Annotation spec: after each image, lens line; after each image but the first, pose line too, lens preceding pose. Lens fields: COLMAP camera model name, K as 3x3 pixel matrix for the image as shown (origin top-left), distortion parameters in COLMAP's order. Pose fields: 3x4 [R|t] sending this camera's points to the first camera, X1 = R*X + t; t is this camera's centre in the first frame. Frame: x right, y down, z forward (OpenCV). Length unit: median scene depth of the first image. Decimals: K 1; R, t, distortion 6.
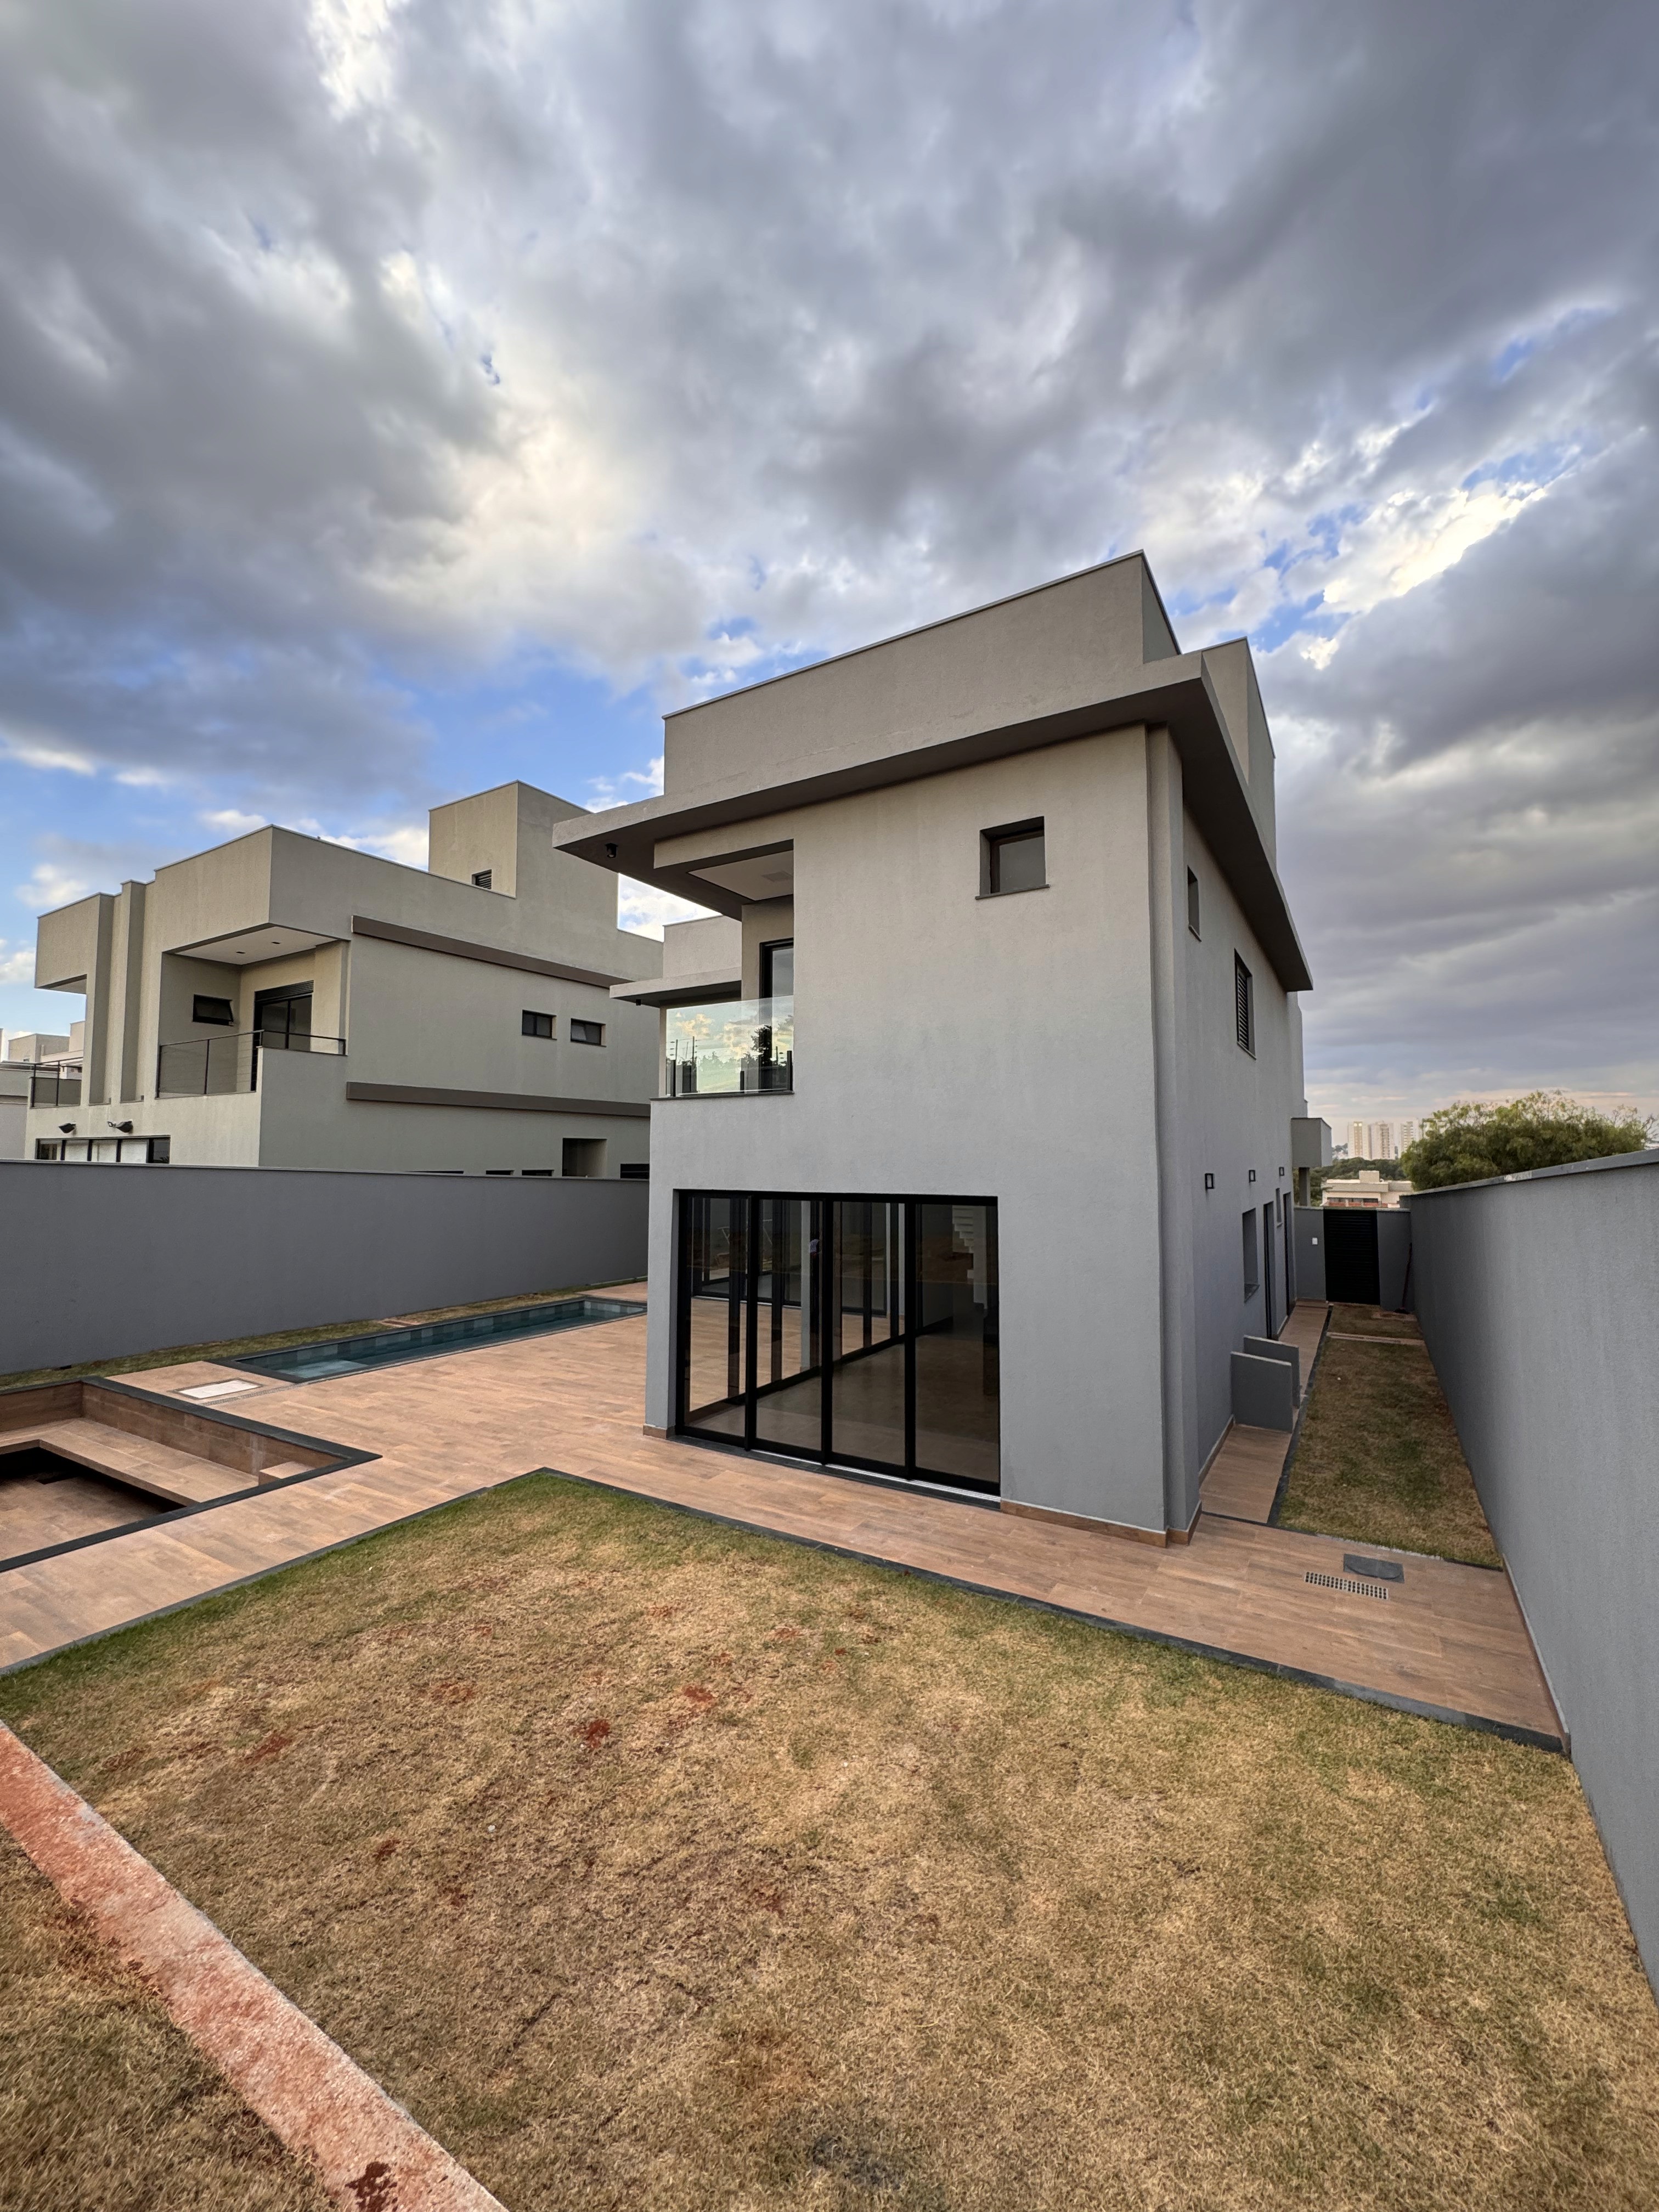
lens RADIAL K [[873.2, 0, 843.6], [0, 873.2, 1092.4], [0, 0, 1]] dist [0.001927, 0.000296]
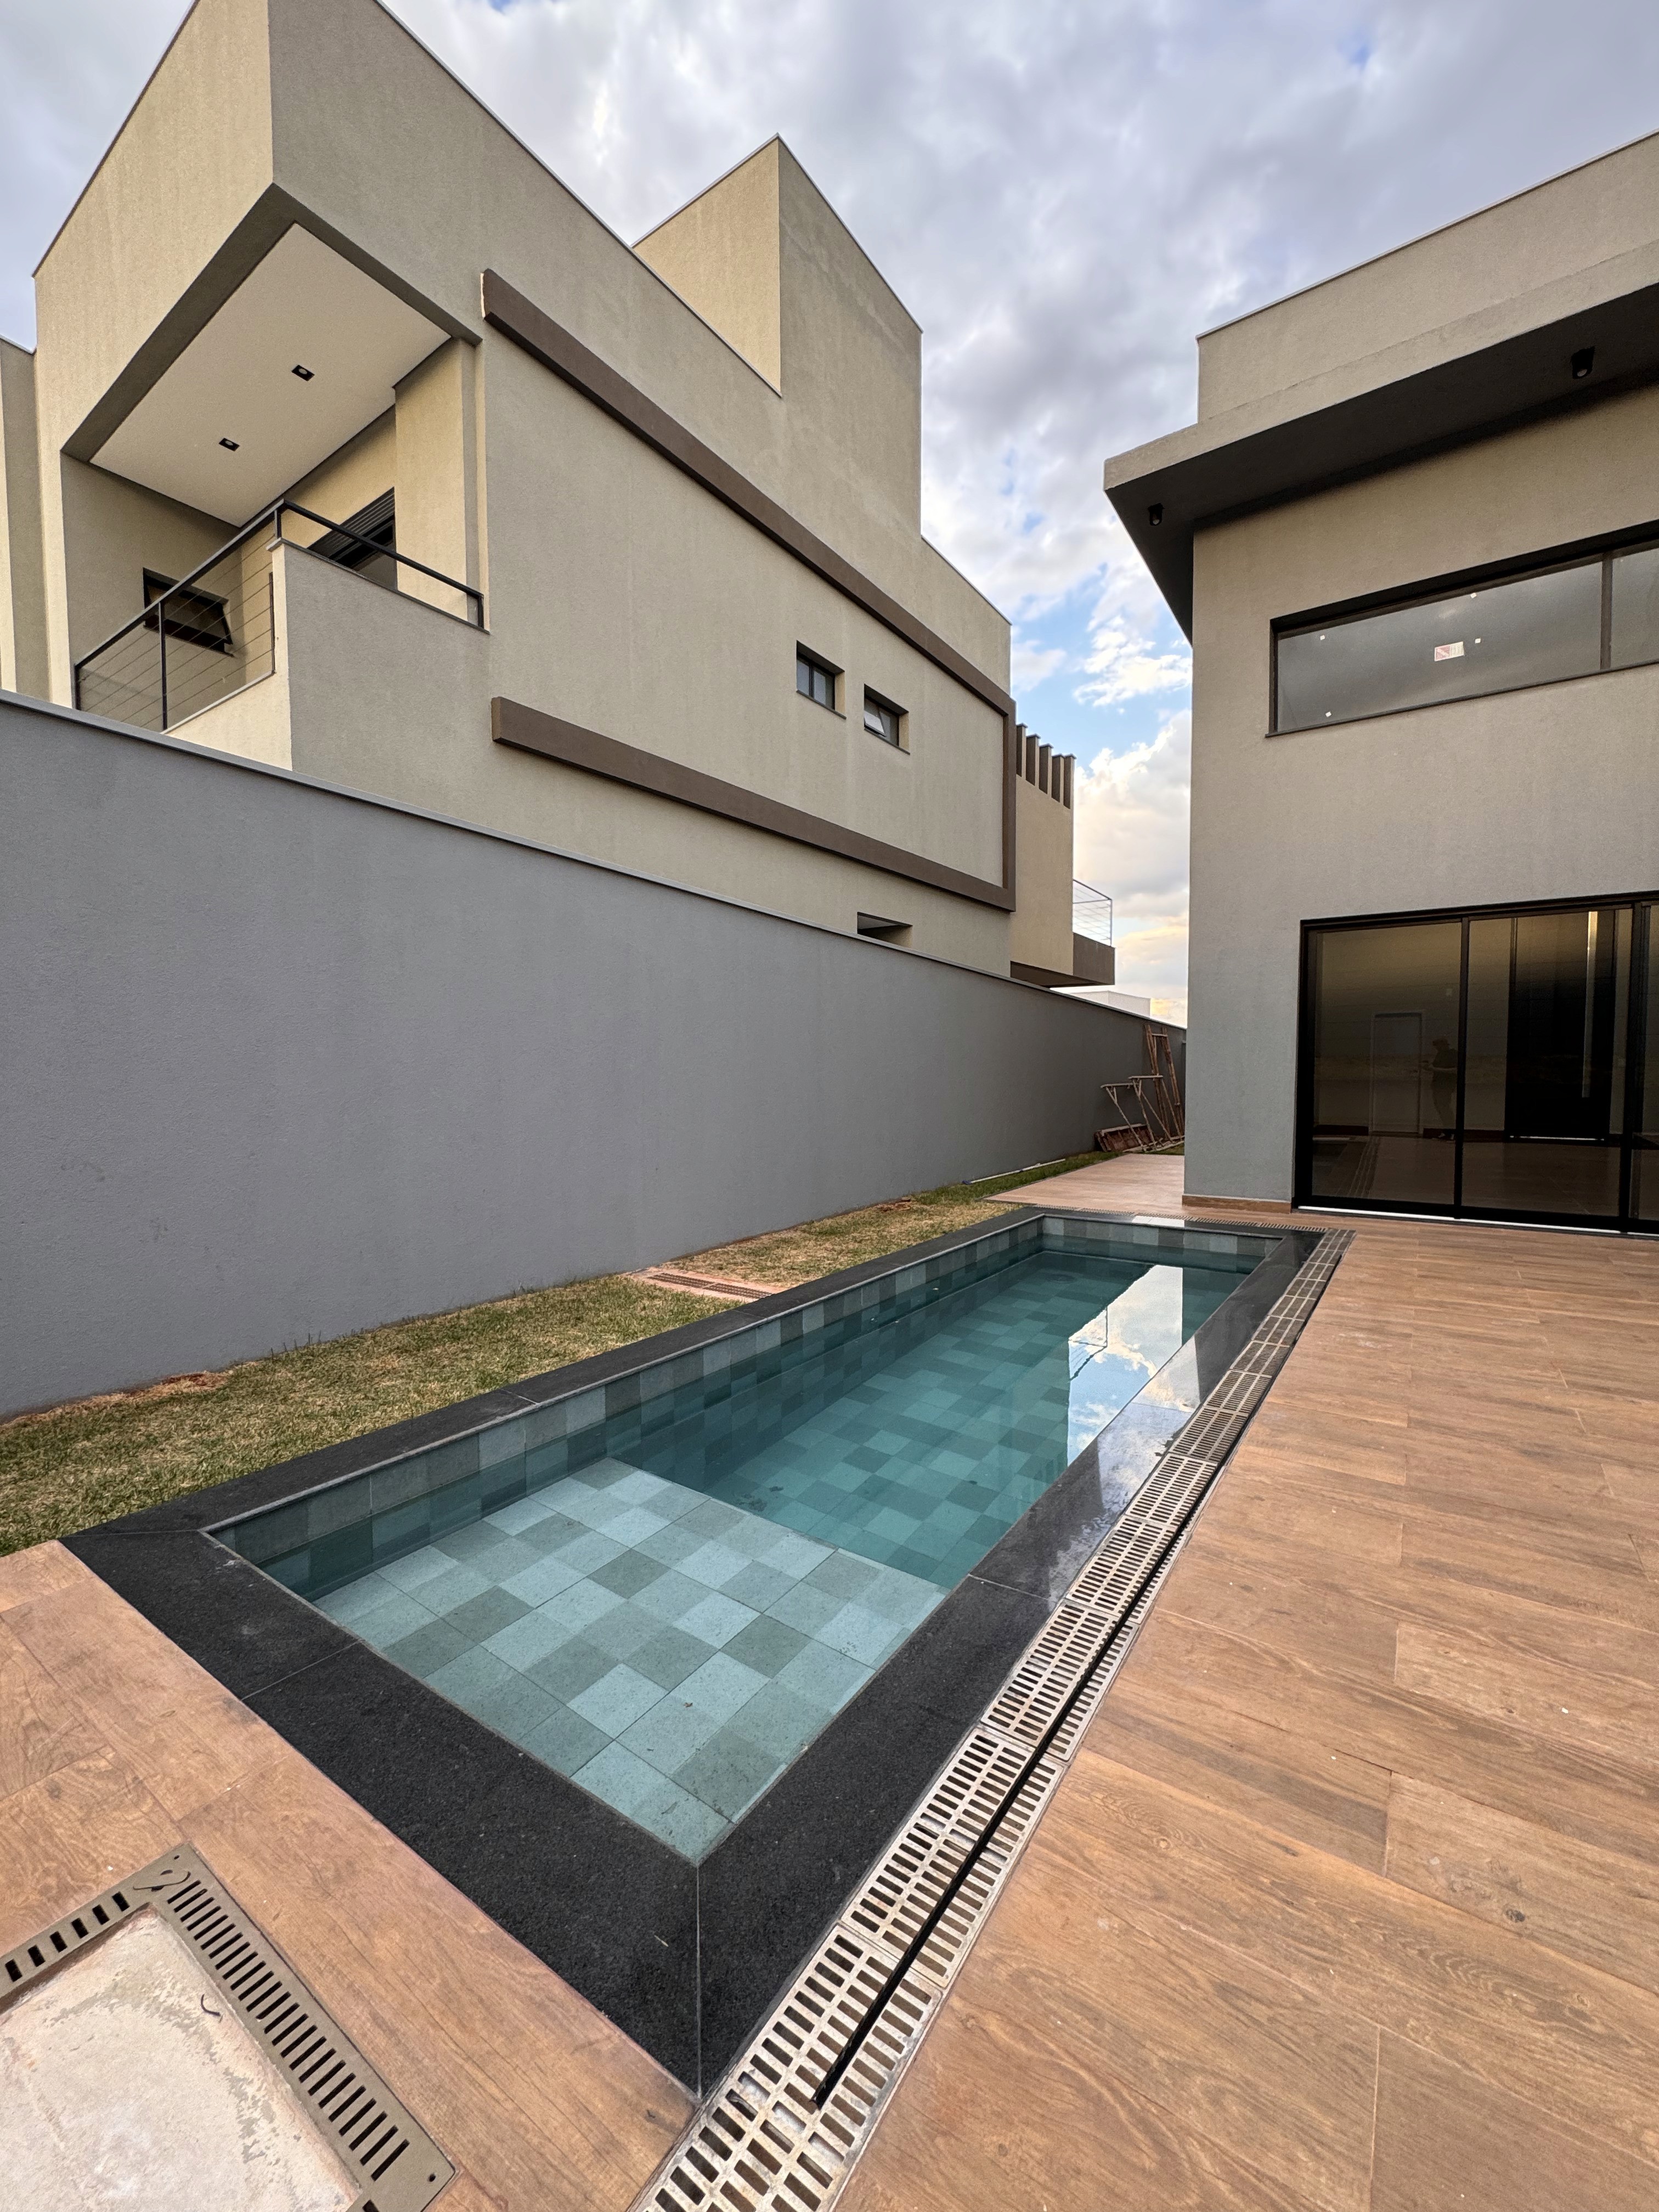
lens RADIAL K [[873.2, 0, 829.8], [0, 873.2, 1092.9], [0, 0, 1]] dist [0.001927, 0.000296]
pose [[0.998221, -0.007676, -0.059119, -0.772818], [0.014244, 0.993663, 0.111493, 0.258729], [0.057888, -0.112137, 0.992005, 1.158025]]
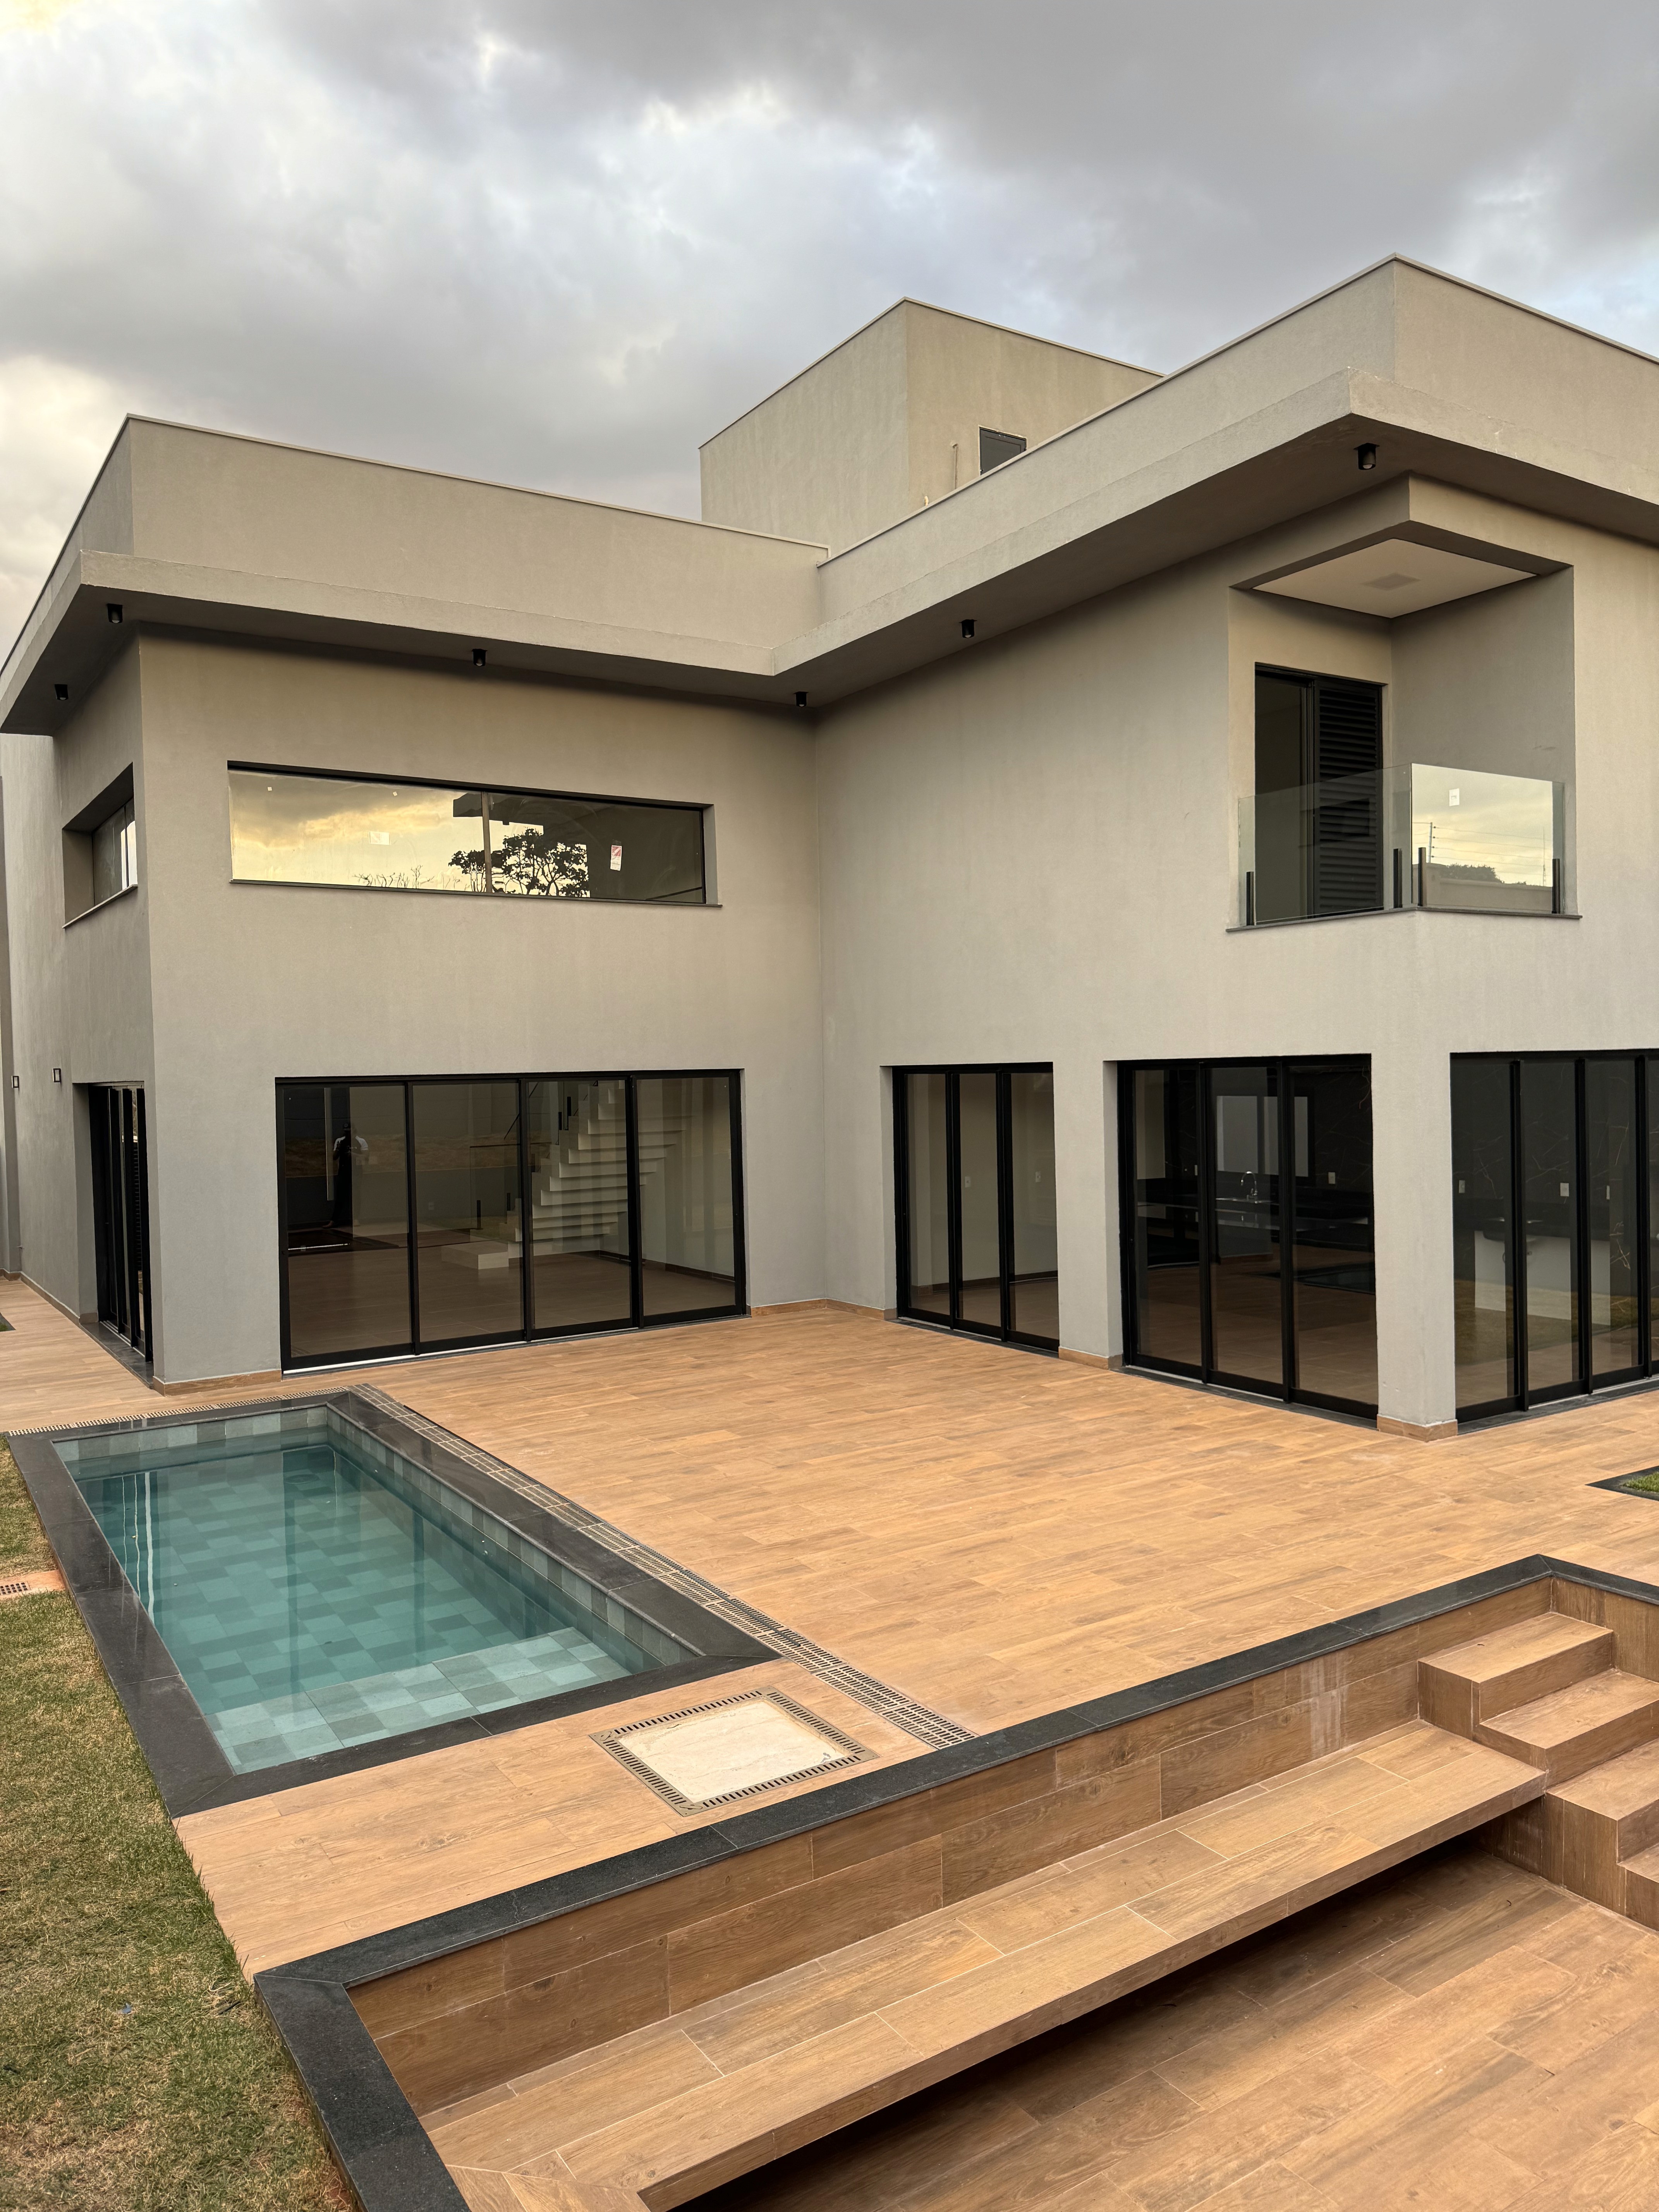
lens RADIAL K [[1543.5, 0, 832.7], [0, 1543.5, 1123.8], [0, 0, 1]] dist [0.063482, -0.068769]
pose [[0.439009, -0.039379, 0.897619, -1.458932], [-0.049518, 0.996460, 0.067933, 0.111294], [-0.897117, -0.074272, 0.435505, 0.938700]]
